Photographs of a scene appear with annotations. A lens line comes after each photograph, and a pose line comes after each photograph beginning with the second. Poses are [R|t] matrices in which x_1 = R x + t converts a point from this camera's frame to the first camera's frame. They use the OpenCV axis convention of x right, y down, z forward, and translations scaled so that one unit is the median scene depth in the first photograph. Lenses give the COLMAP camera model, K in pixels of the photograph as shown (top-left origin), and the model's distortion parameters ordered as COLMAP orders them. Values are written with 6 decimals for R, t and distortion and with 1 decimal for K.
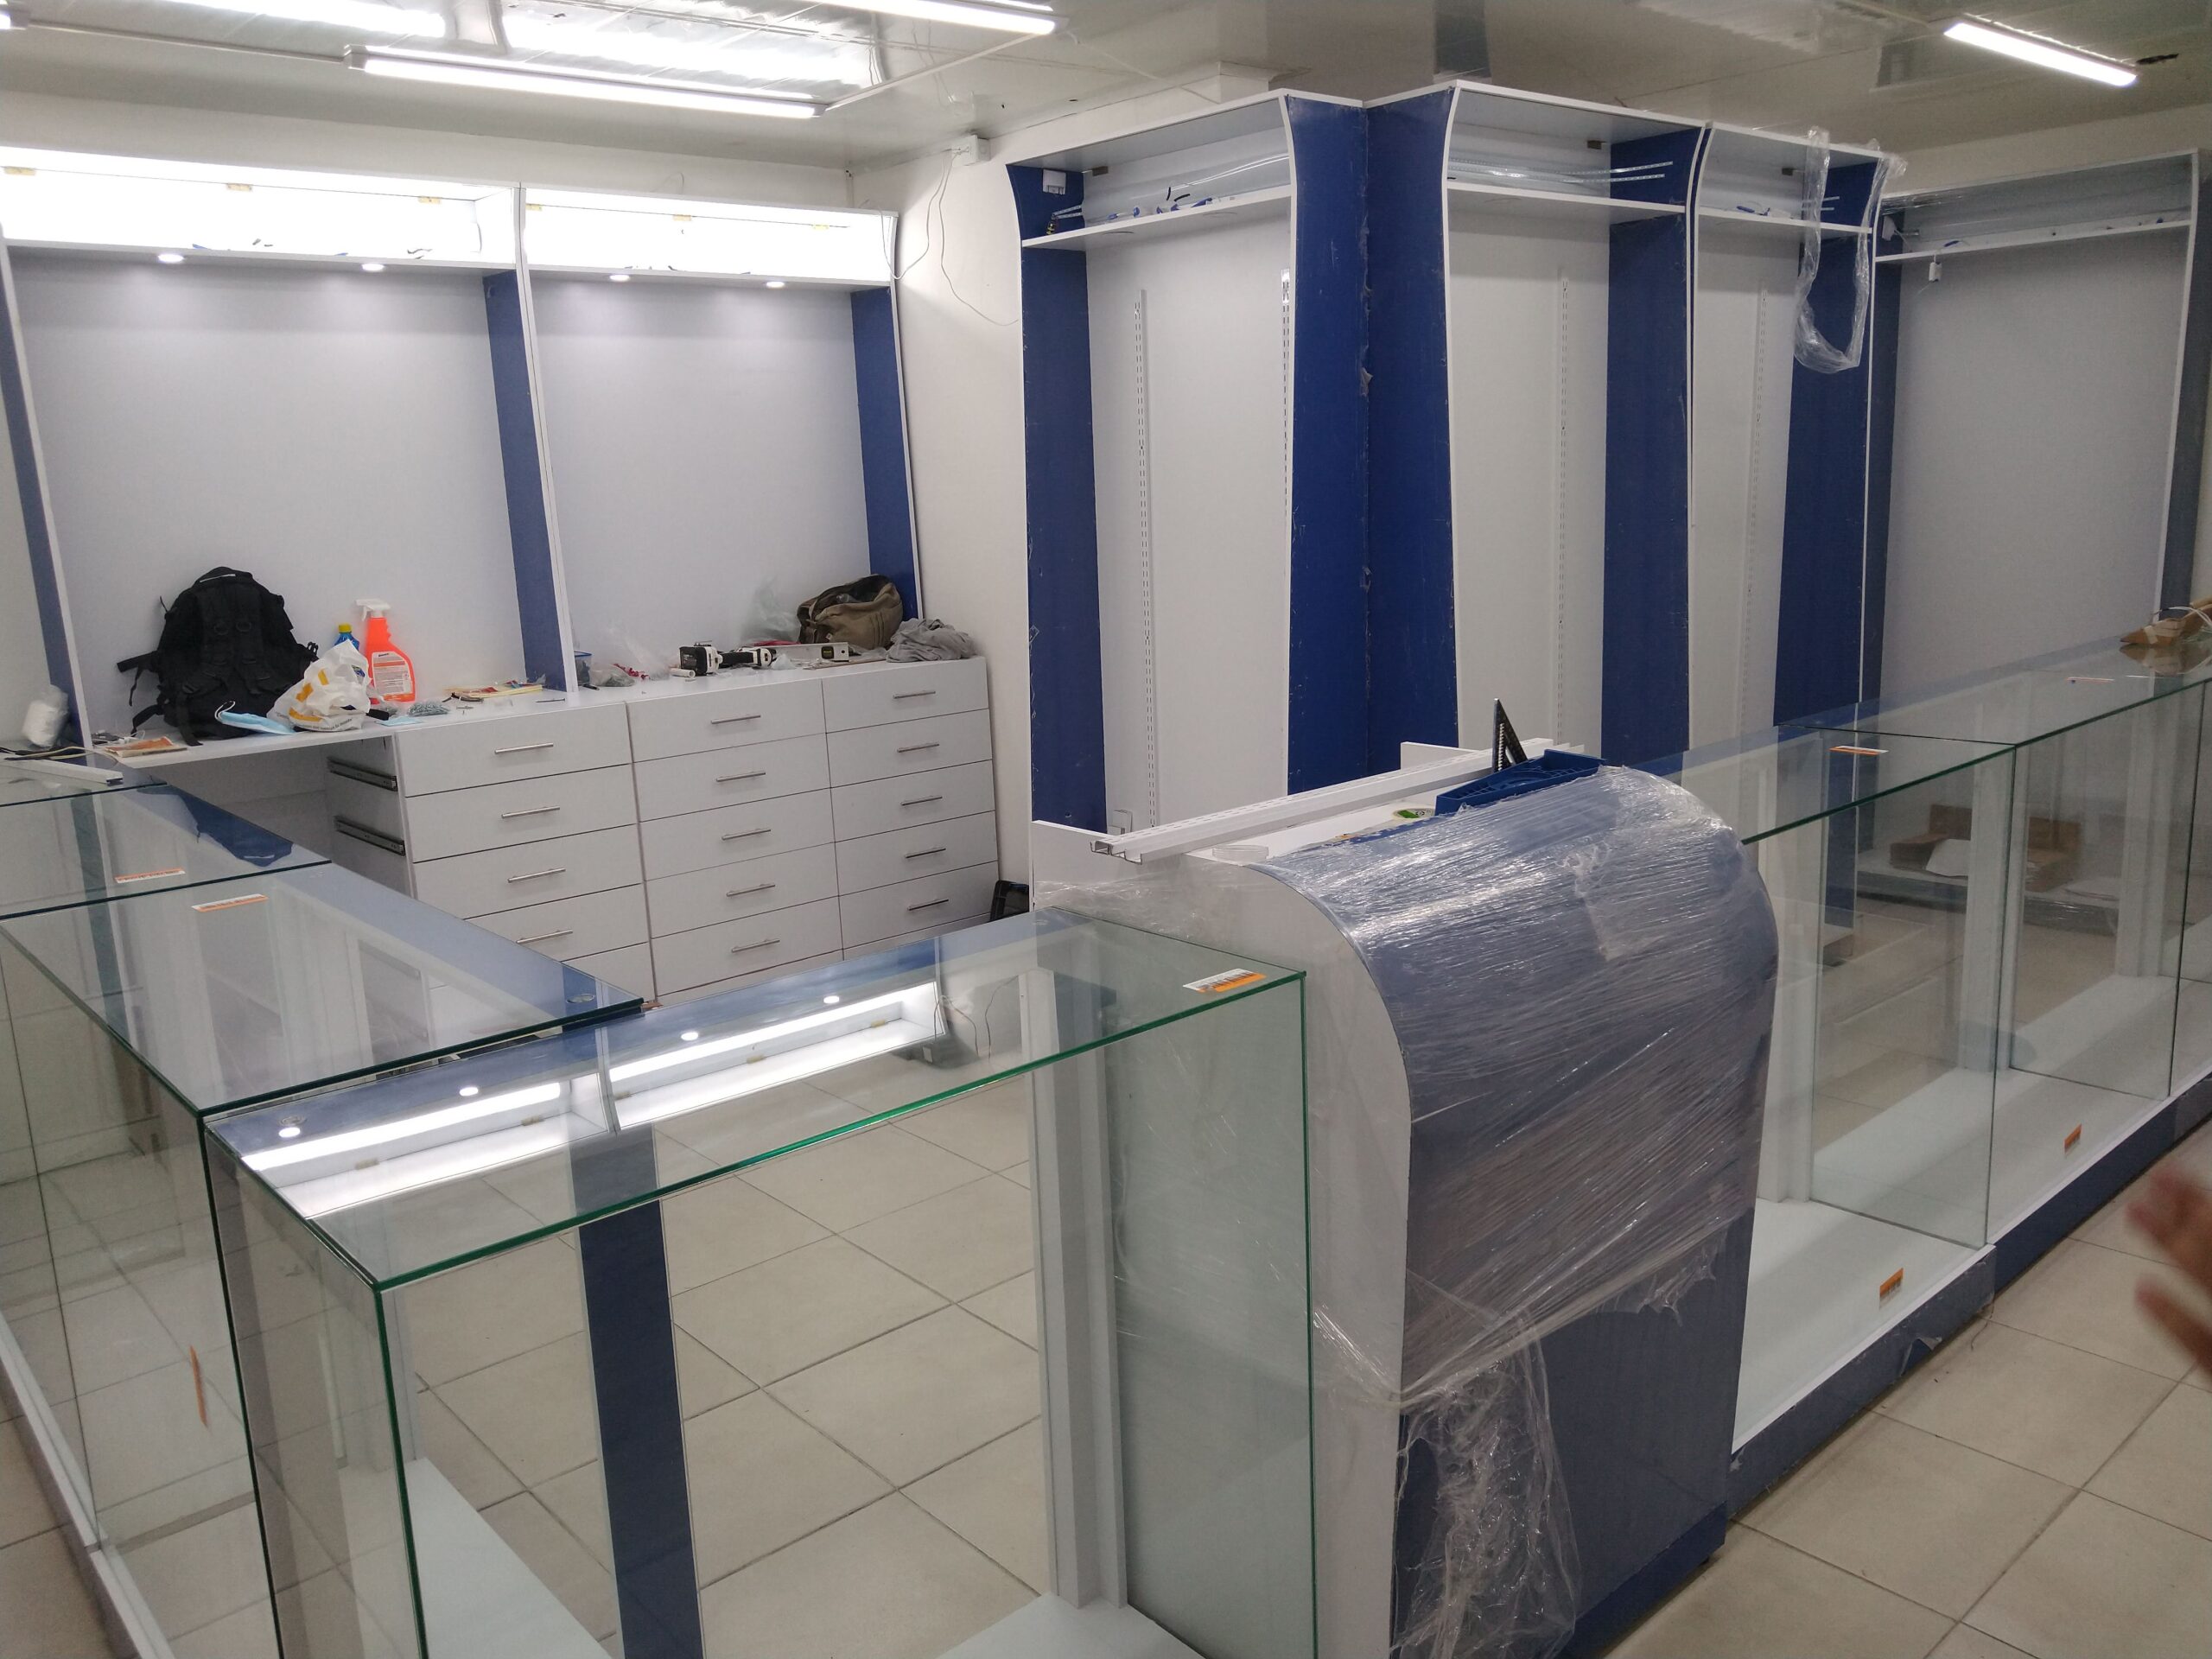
lens RADIAL K [[1707.4, 0, 1119.8], [0, 1707.4, 807.5], [0, 0, 1]] dist [0.017835, -0.015121]
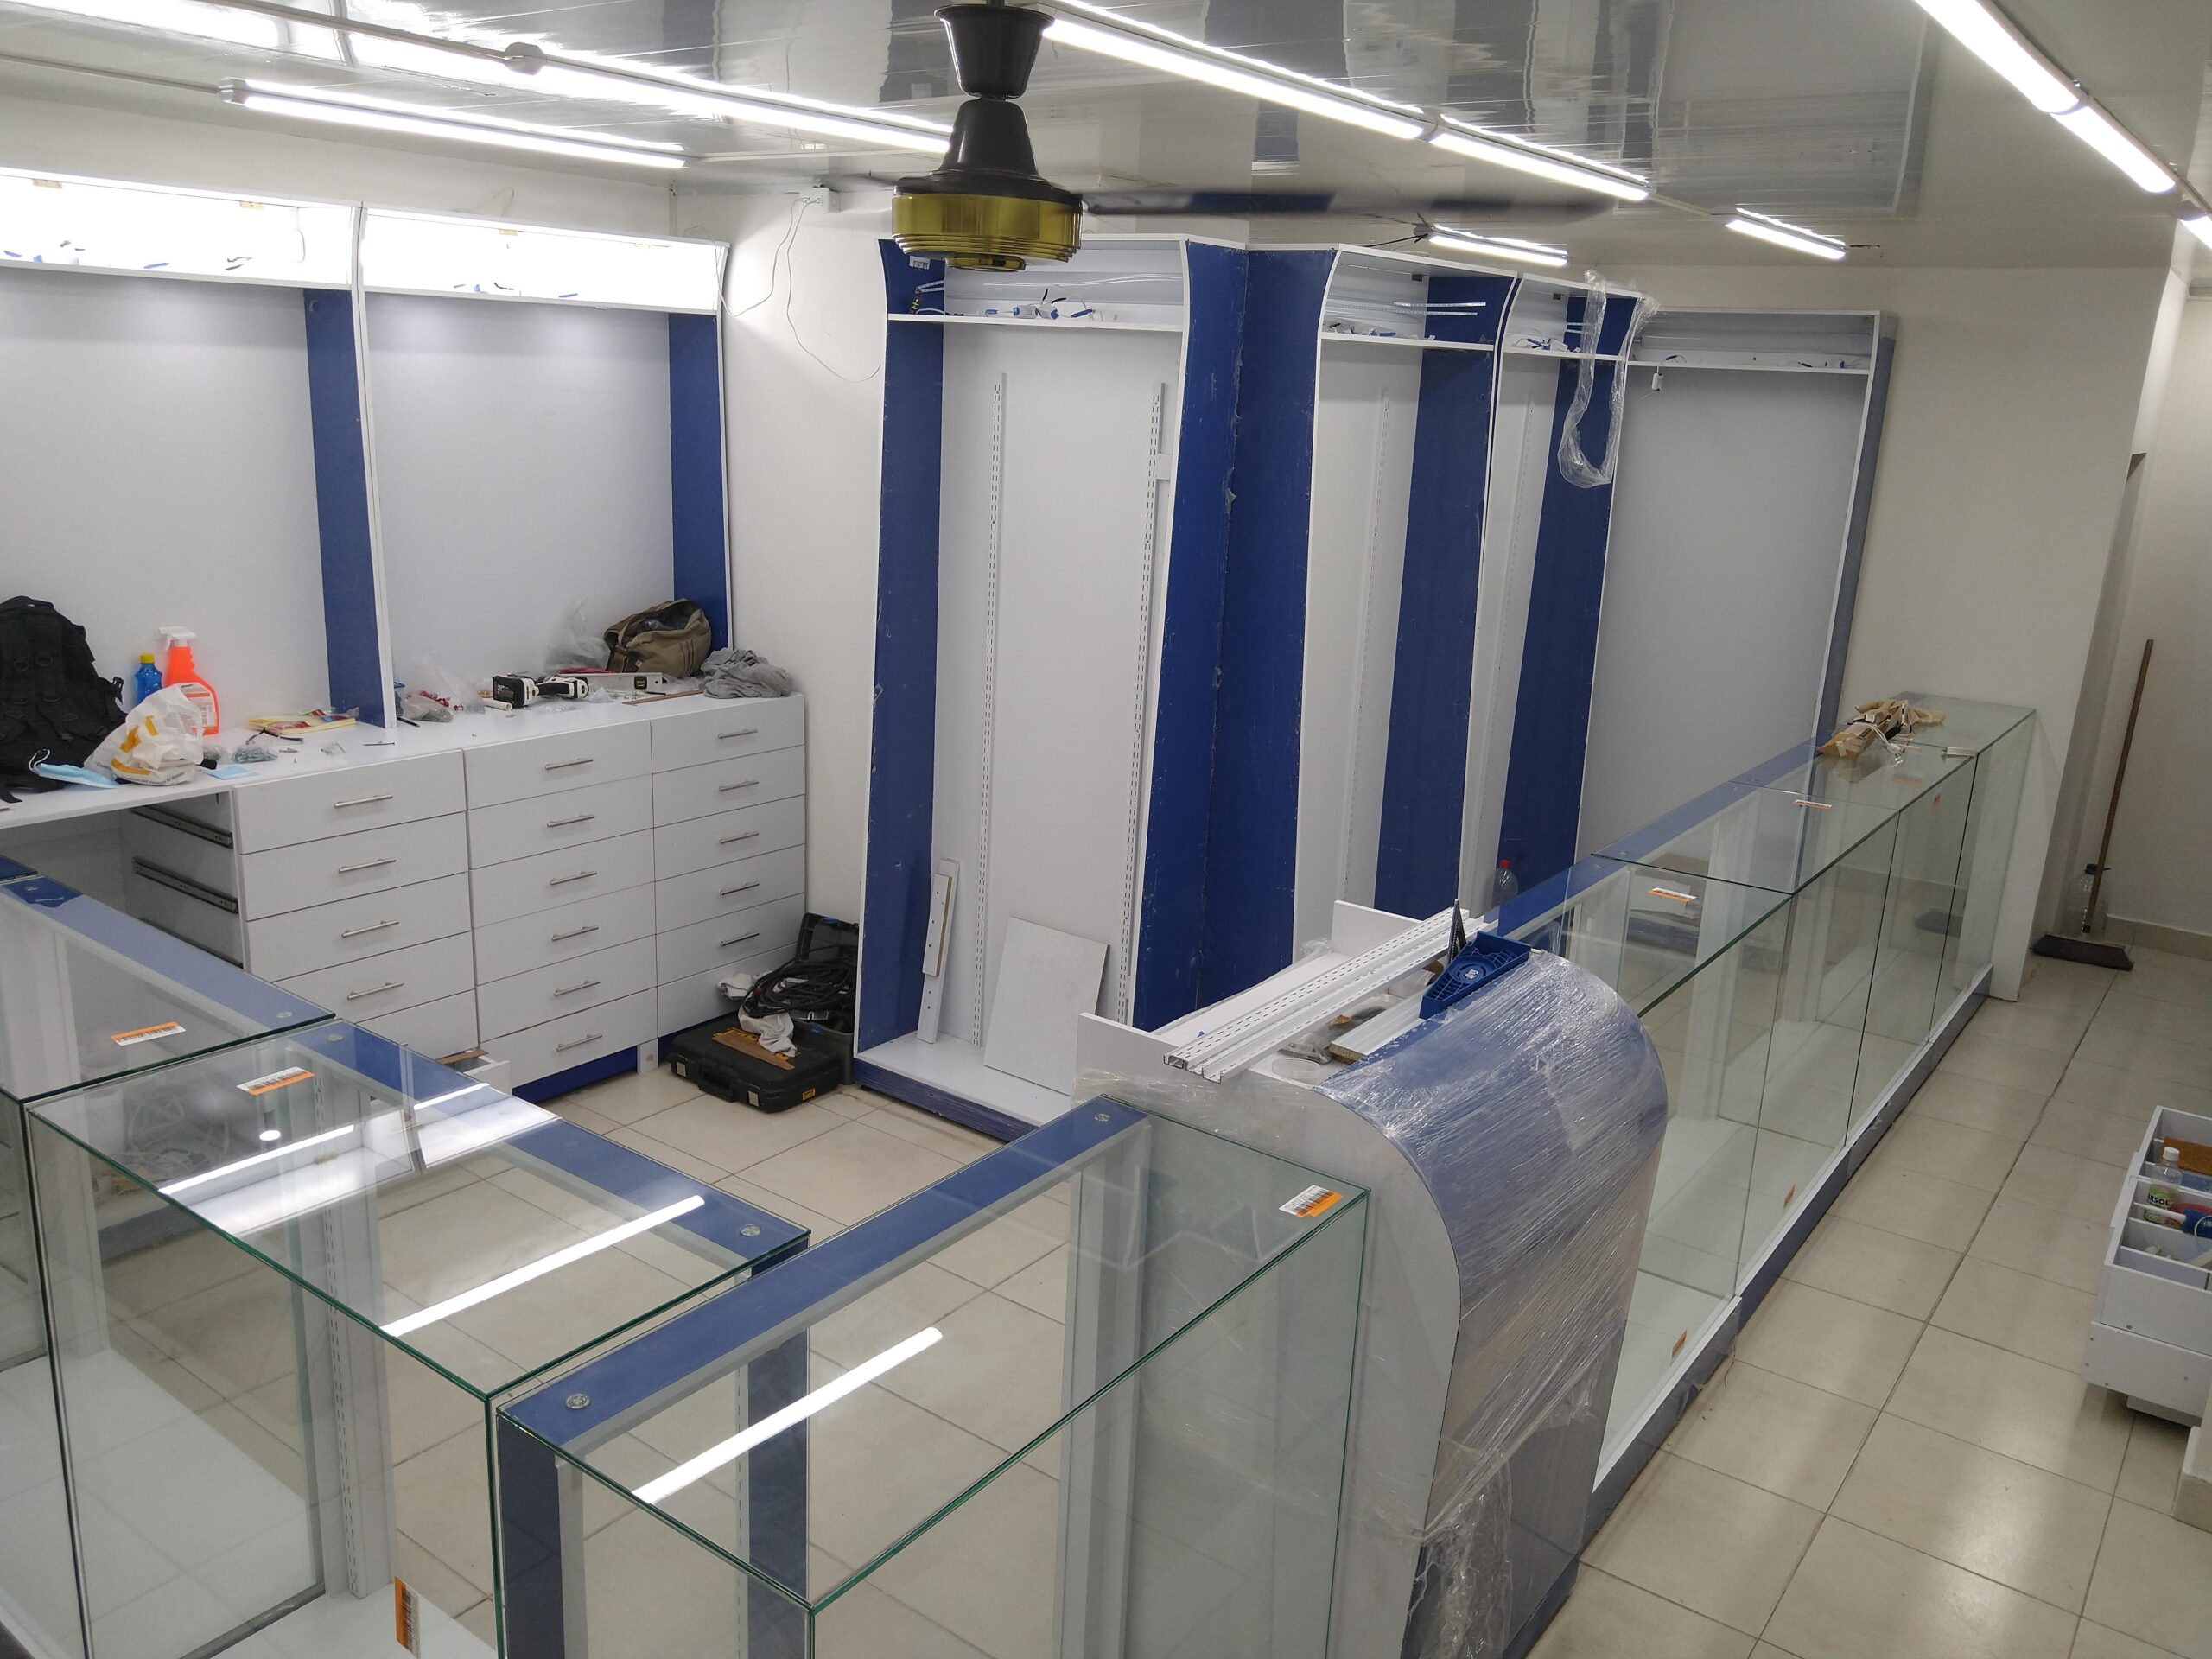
lens RADIAL K [[1707.4, 0, 1120.4], [0, 1707.4, 806.5], [0, 0, 1]] dist [0.017835, -0.015121]
pose [[0.974103, 0.030906, 0.223982, -0.140378], [-0.042516, 0.997980, 0.047201, -0.091125], [-0.222071, -0.055501, 0.973450, -0.041079]]
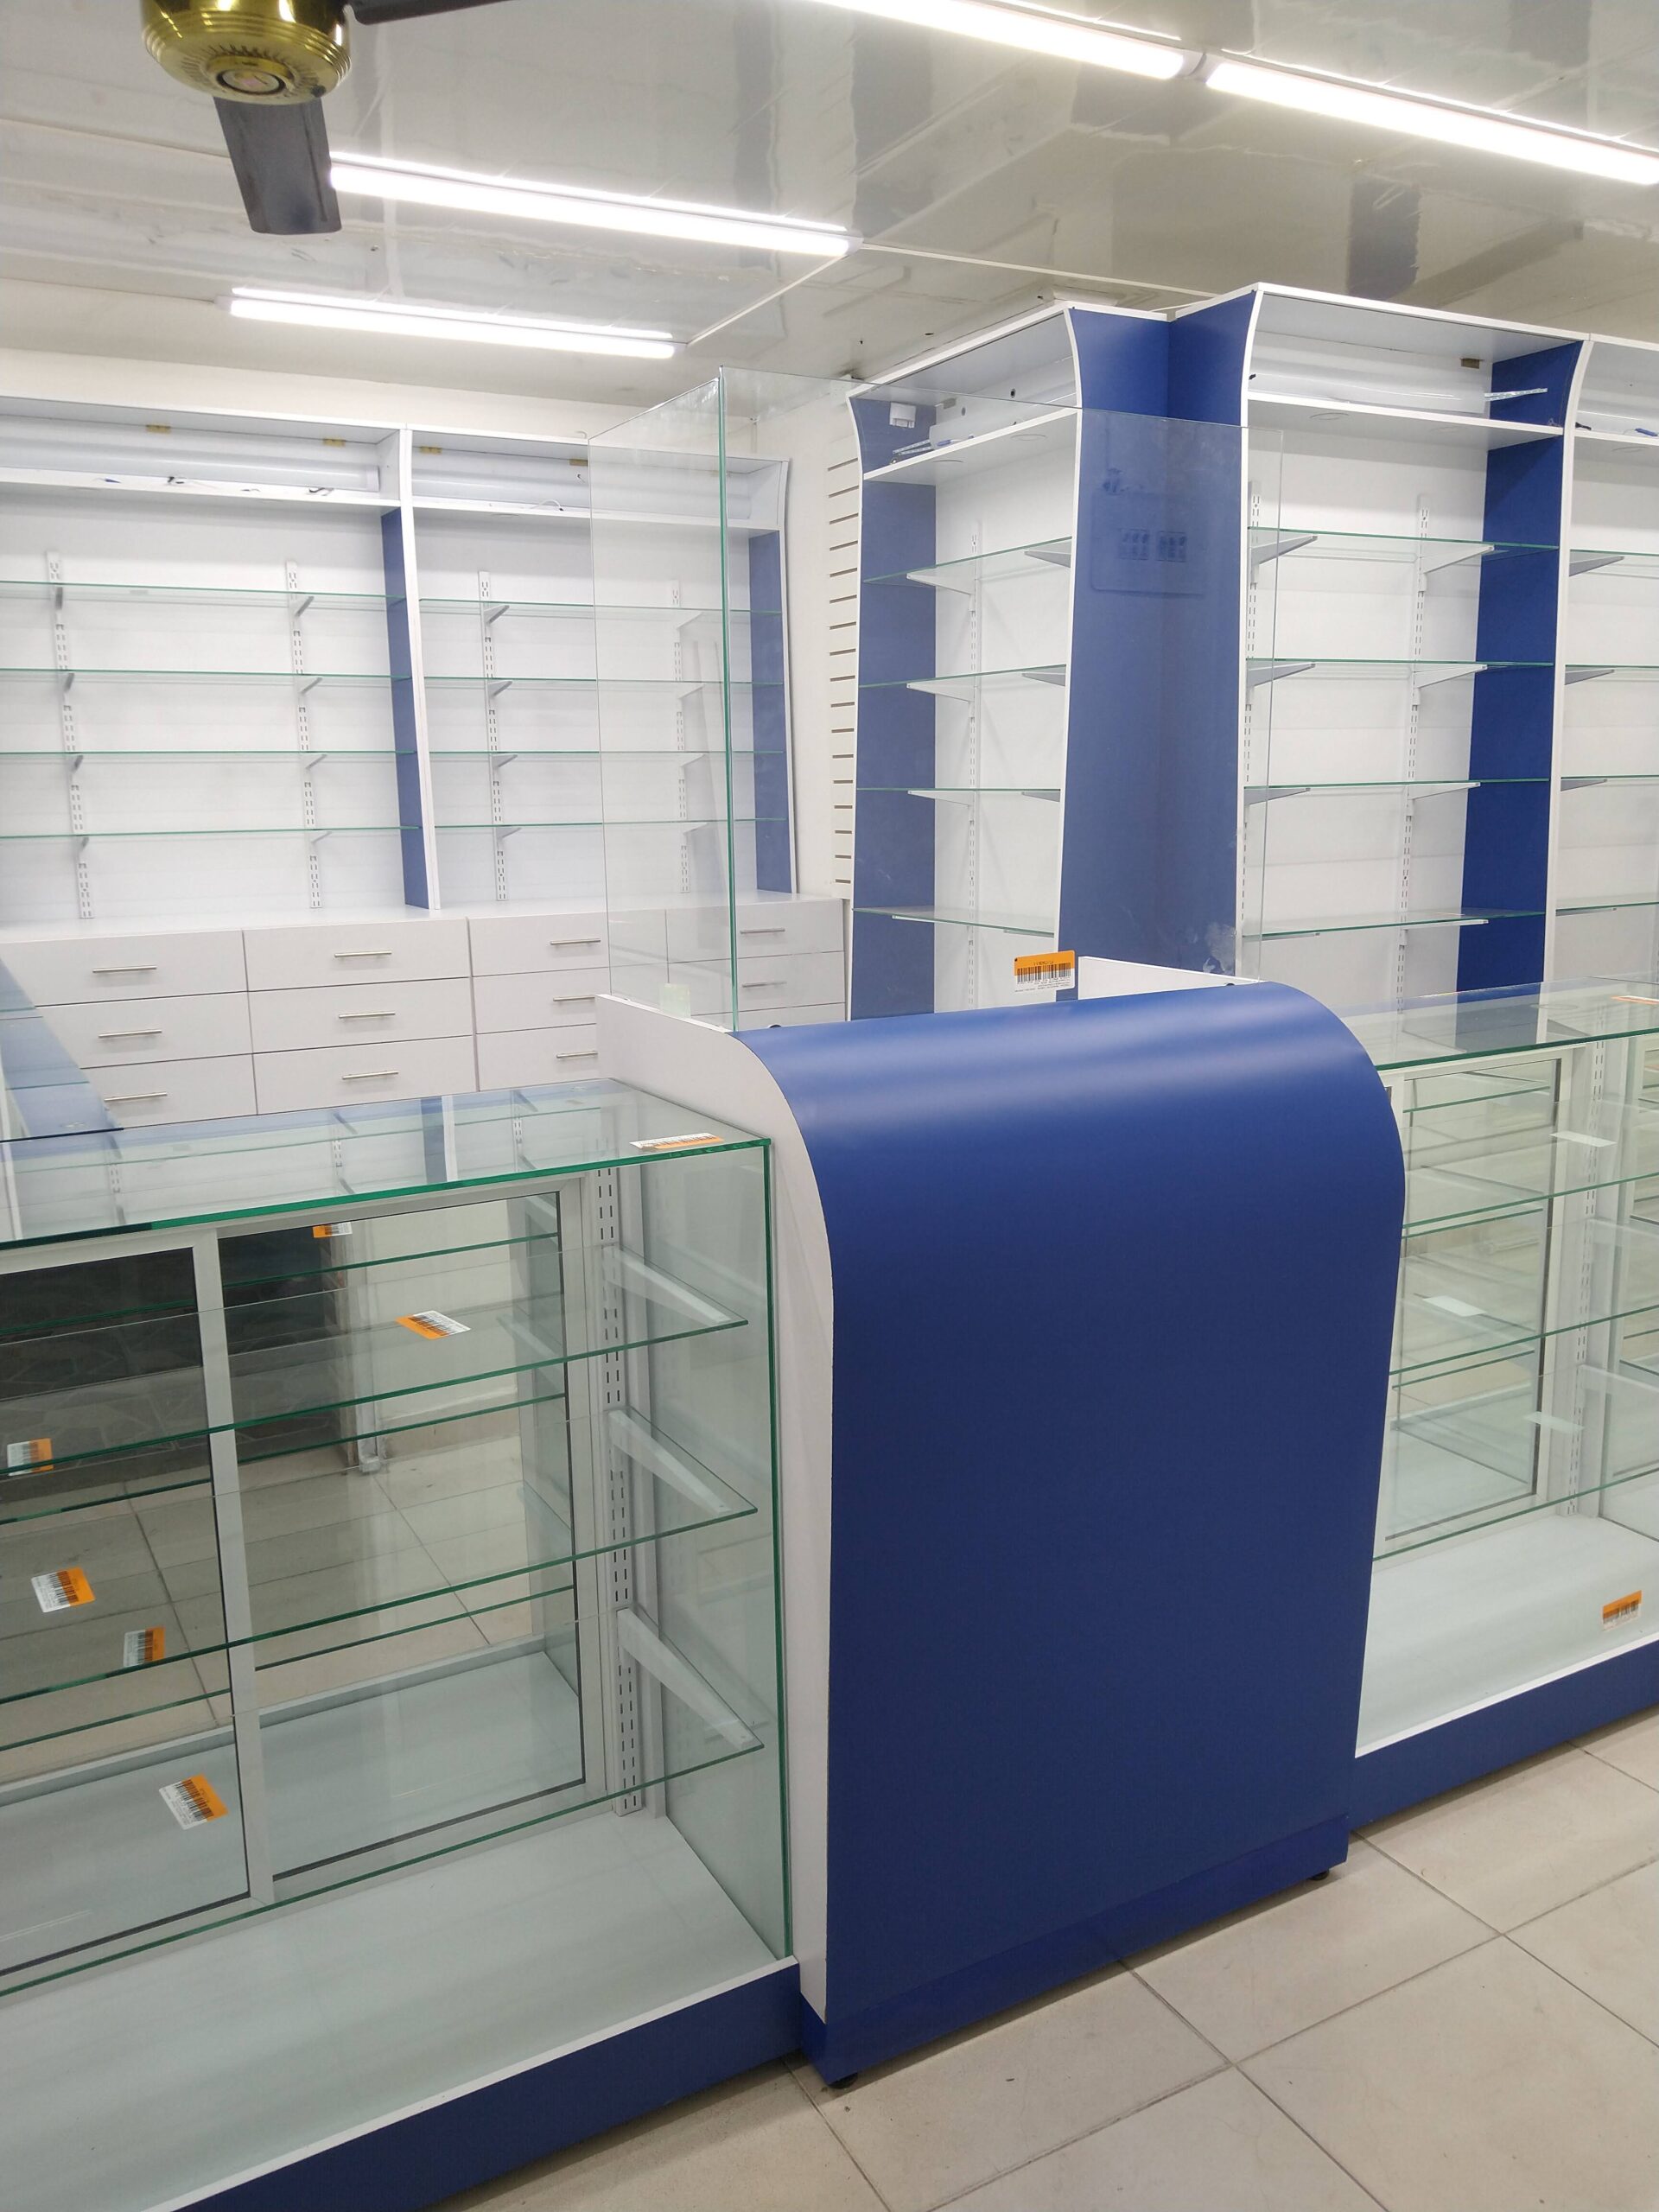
lens RADIAL K [[1705.2, 0, 855.7], [0, 1705.2, 1101.6], [0, 0, 1]] dist [0.041538, -0.057591]
pose [[0.975069, 0.067838, -0.211277, 0.173340], [-0.069043, 0.997612, 0.001674, 0.033054], [0.210886, 0.012955, 0.977425, 0.024419]]
